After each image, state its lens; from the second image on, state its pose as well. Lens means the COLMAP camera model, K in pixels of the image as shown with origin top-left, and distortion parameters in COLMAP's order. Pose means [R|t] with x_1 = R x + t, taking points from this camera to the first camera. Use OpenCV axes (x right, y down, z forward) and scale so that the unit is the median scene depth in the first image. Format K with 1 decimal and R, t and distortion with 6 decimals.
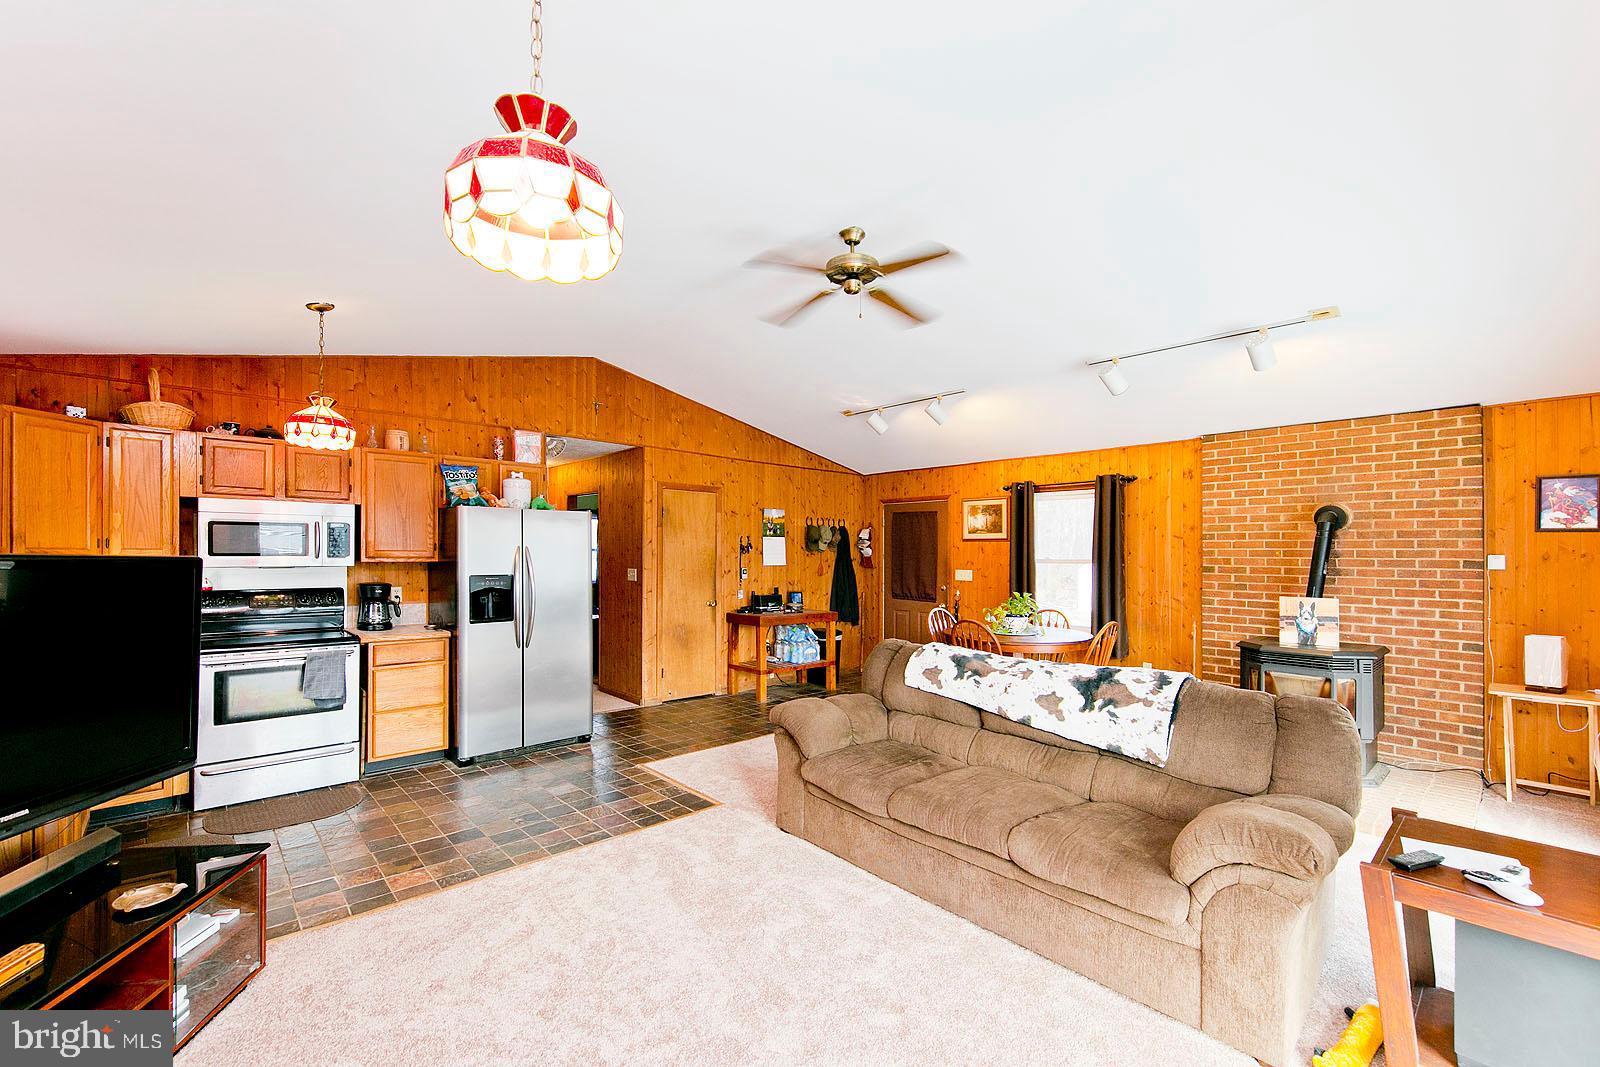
lens RADIAL K [[666.1, 0, 835.0], [0, 666.1, 555.6], [0, 0, 1]] dist [0.015866, -0.006161]
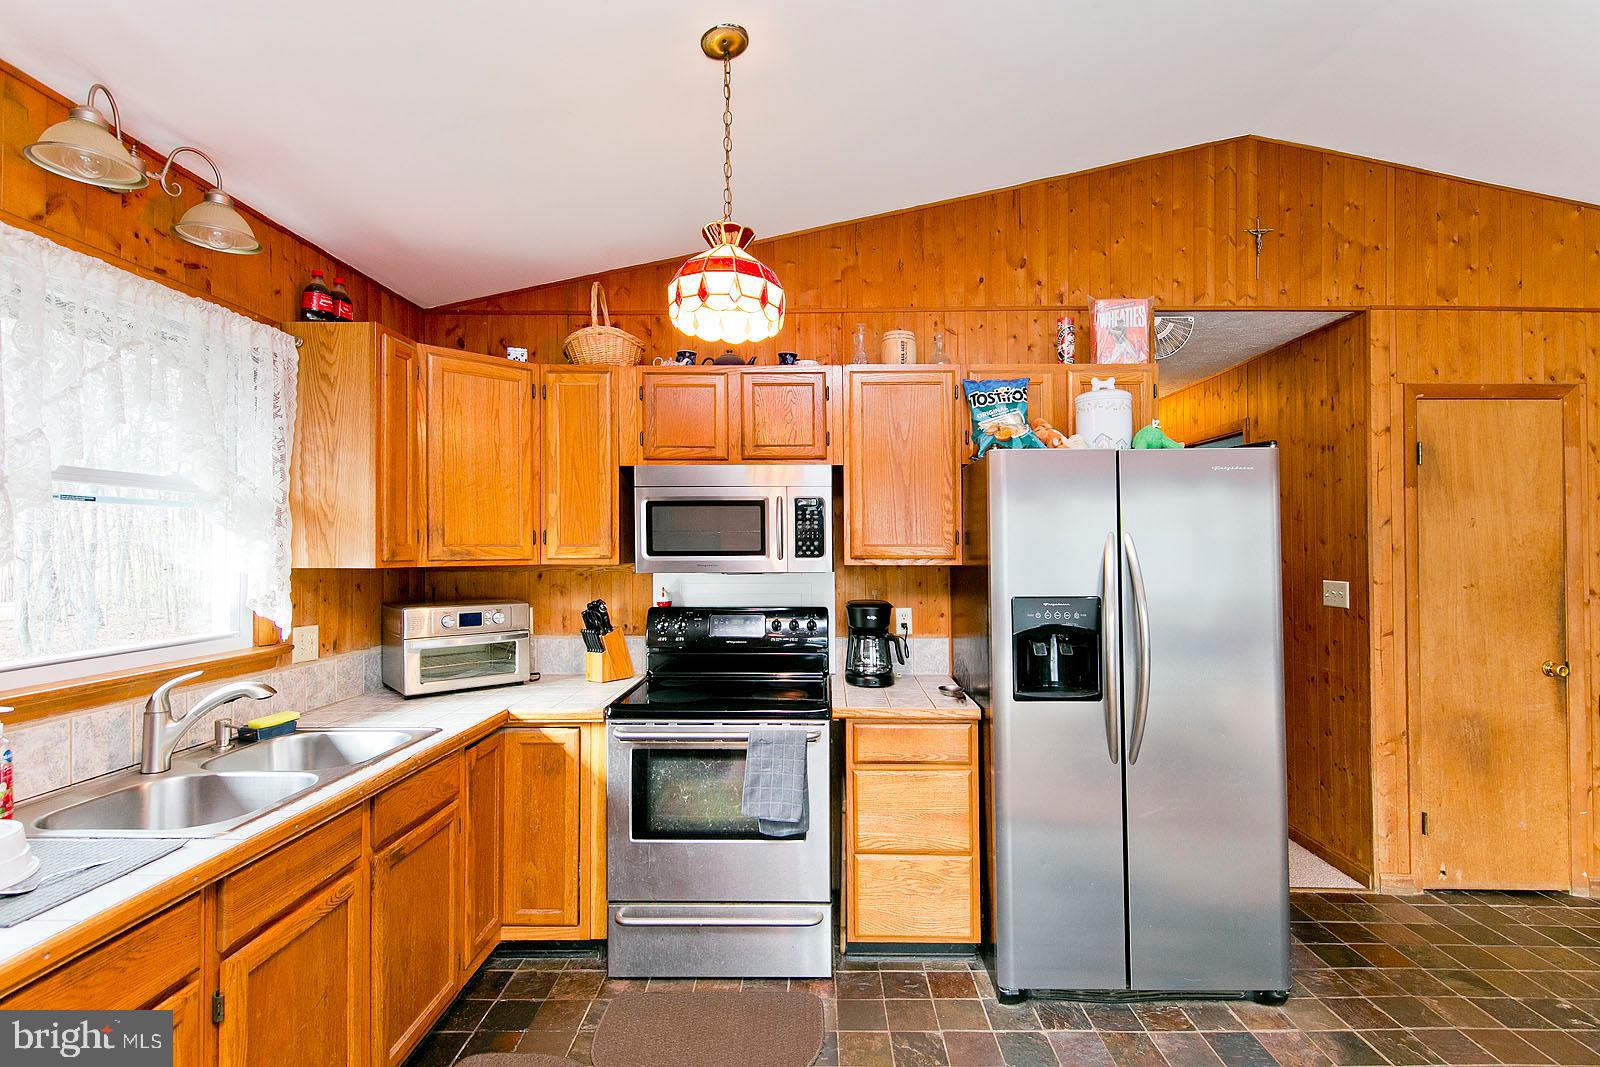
lens RADIAL K [[780.5, 0, 804.1], [0, 780.5, 543.9], [0, 0, 1]] dist [0.014641, -0.000254]
pose [[0.721038, -0.009955, -0.692824, -0.242214], [0.002865, 0.999931, -0.011385, -0.001322], [0.692889, 0.006224, 0.721017, 0.445392]]
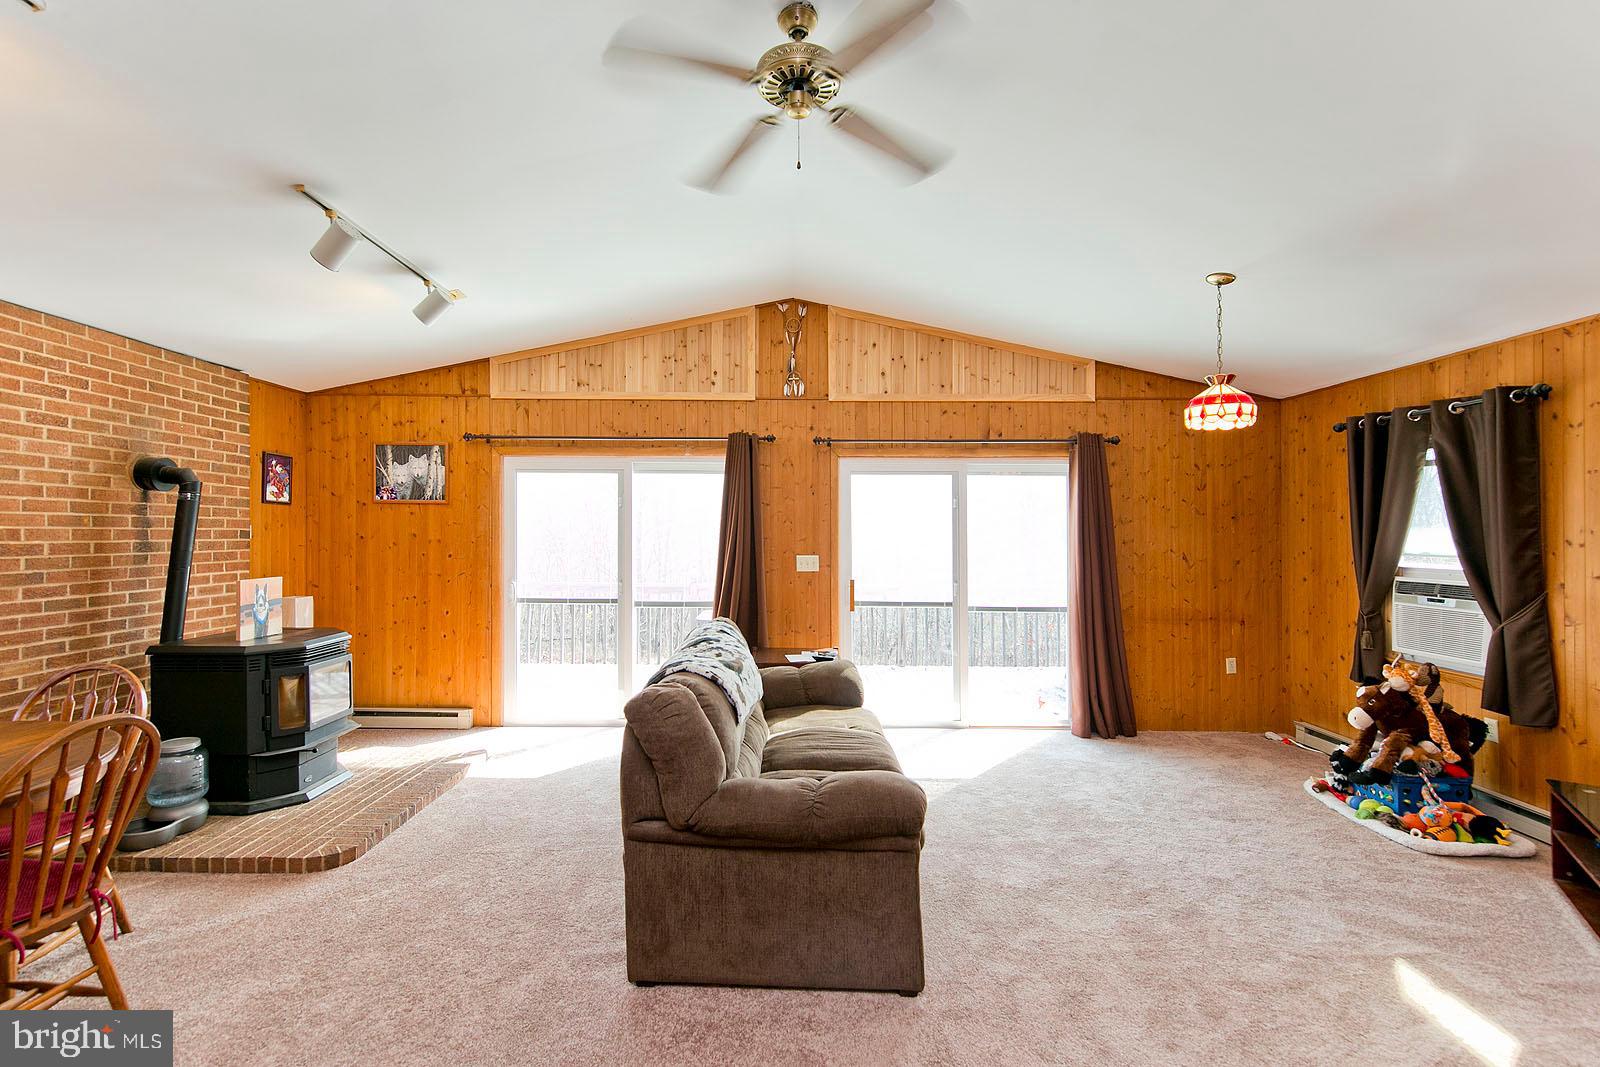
lens RADIAL K [[729.9, 0, 786.5], [0, 729.9, 507.5], [0, 0, 1]] dist [0.016646, -0.004989]
pose [[-0.733983, 0.010427, 0.679087, -0.307404], [-0.009384, 0.999631, -0.025491, -0.004919], [-0.679103, -0.025082, -0.733615, 1.075208]]
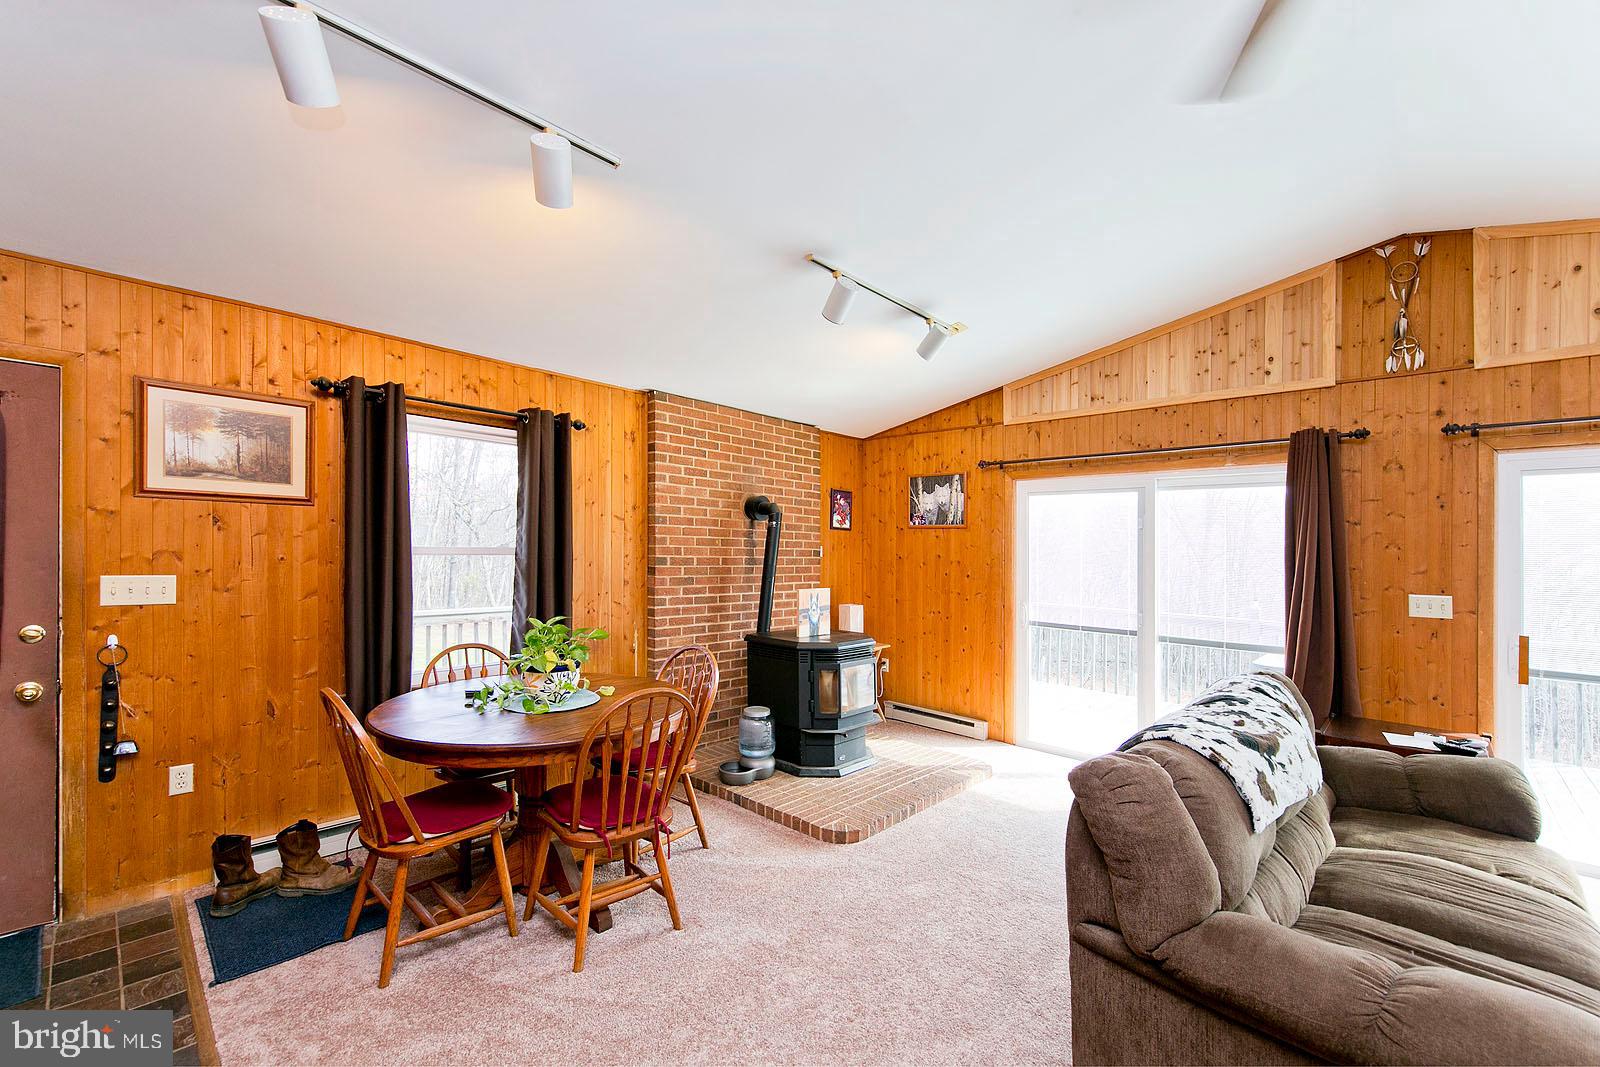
lens RADIAL K [[666.1, 0, 795.1], [0, 666.1, 540.5], [0, 0, 1]] dist [0.015866, -0.006161]
pose [[-0.068537, 0.002210, 0.997646, -0.248231], [-0.017397, 0.999843, -0.003410, -0.004648], [-0.997497, -0.017590, -0.068487, 0.968326]]
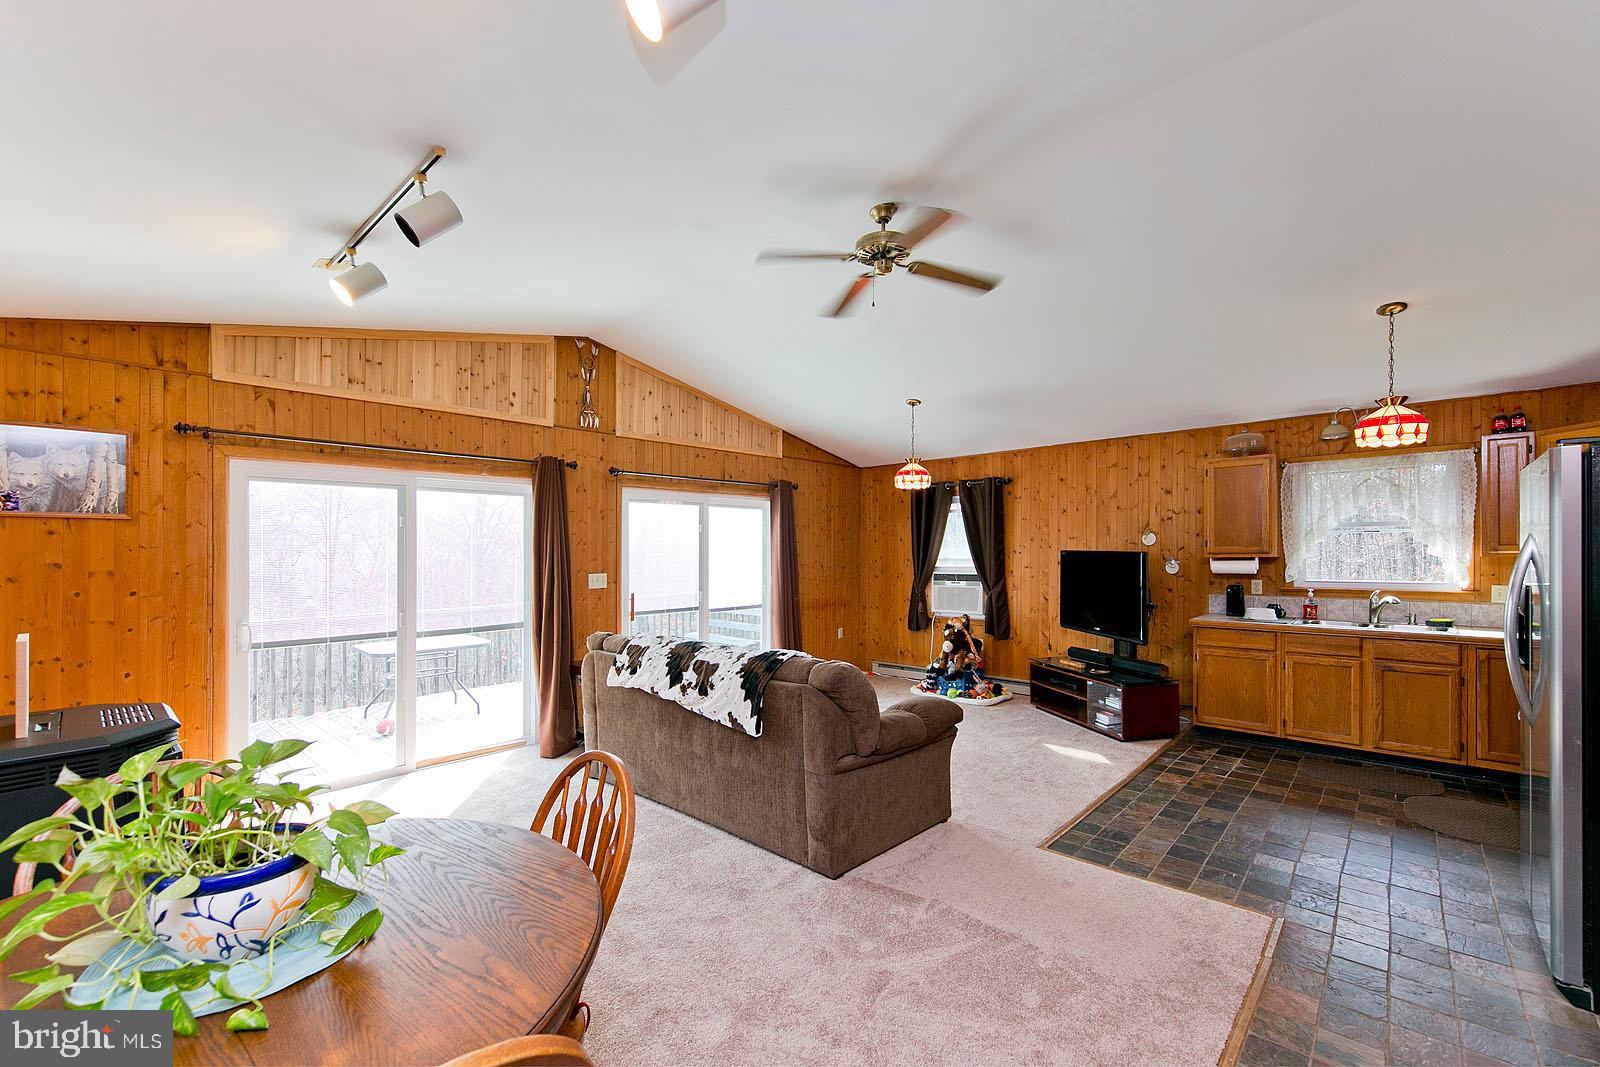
lens RADIAL K [[666.1, 0, 818.8], [0, 666.1, 530.4], [0, 0, 1]] dist [0.015866, -0.006161]
pose [[-0.995514, -0.002801, -0.094569, 0.144792], [-0.000311, 0.999653, -0.026342, -0.003663], [0.094610, -0.026194, -0.995170, 1.376839]]
